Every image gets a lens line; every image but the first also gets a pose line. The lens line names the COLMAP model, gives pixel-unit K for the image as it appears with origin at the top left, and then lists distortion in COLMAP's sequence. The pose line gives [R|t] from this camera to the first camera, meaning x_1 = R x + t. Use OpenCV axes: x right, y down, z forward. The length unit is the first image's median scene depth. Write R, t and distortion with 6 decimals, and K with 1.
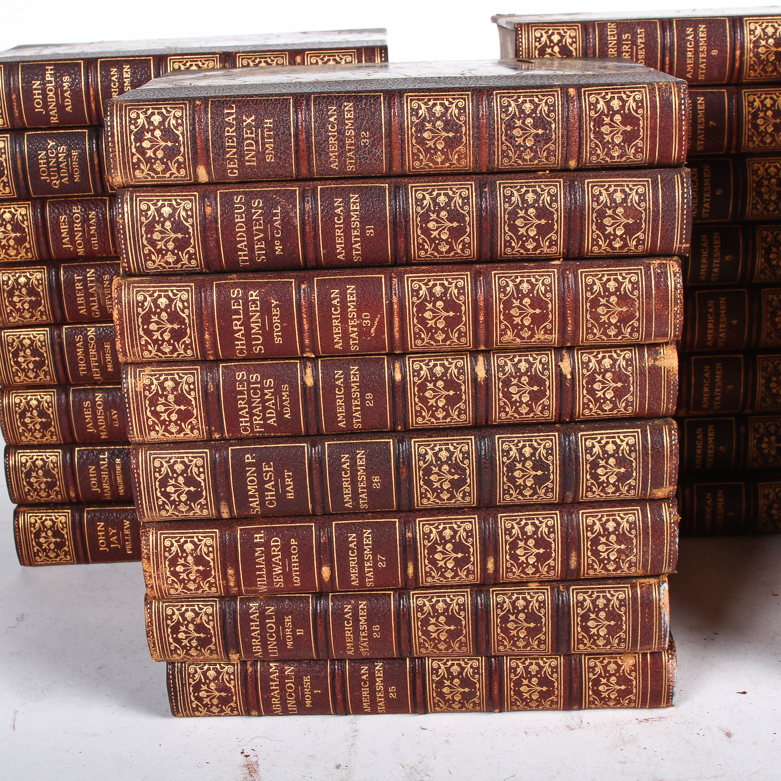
lens RADIAL K [[1338.8, 0, 387.6], [0, 1338.8, 394.2], [0, 0, 1]] dist [-0.099657, 0.000000]
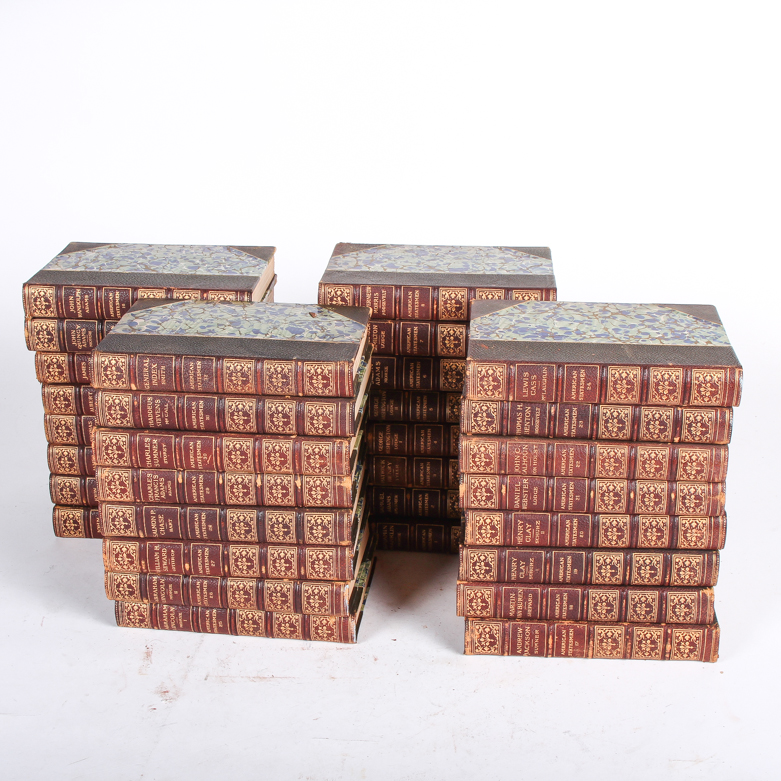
lens RADIAL K [[1338.8, 0, 390.1], [0, 1338.8, 389.9], [0, 0, 1]] dist [-0.099657, 0.000000]
pose [[0.995232, 0.073112, -0.064557, 0.389529], [-0.068545, 0.995165, 0.070340, -0.315422], [0.069388, -0.065580, 0.995432, -1.064791]]
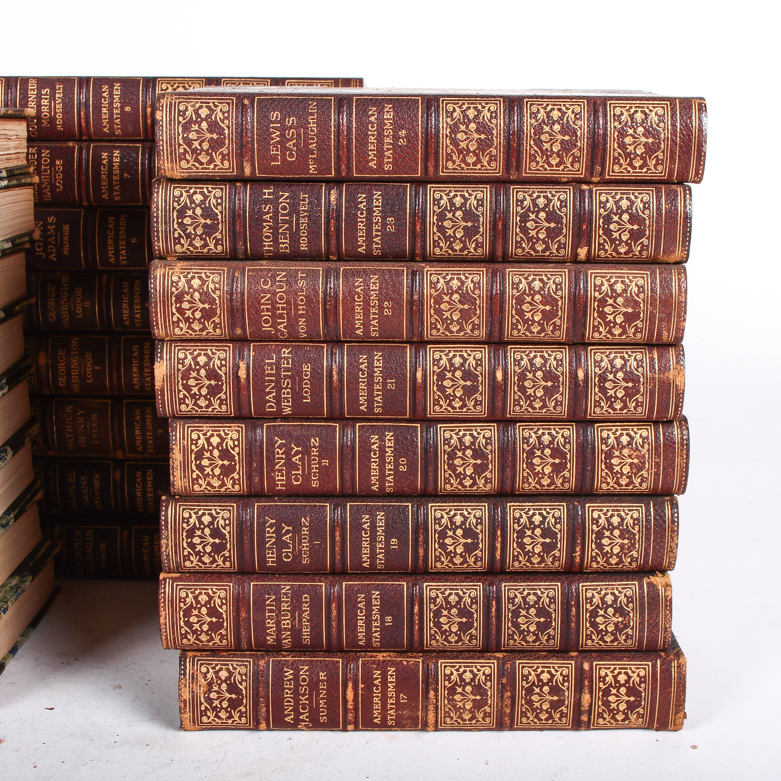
lens RADIAL K [[1338.8, 0, 393.9], [0, 1338.8, 387.8], [0, 0, 1]] dist [-0.099657, 0.000000]
pose [[0.998527, 0.054241, -0.001161, 0.556594], [-0.054054, 0.992796, -0.106935, 0.079097], [-0.004647, 0.106840, 0.994265, -0.049439]]
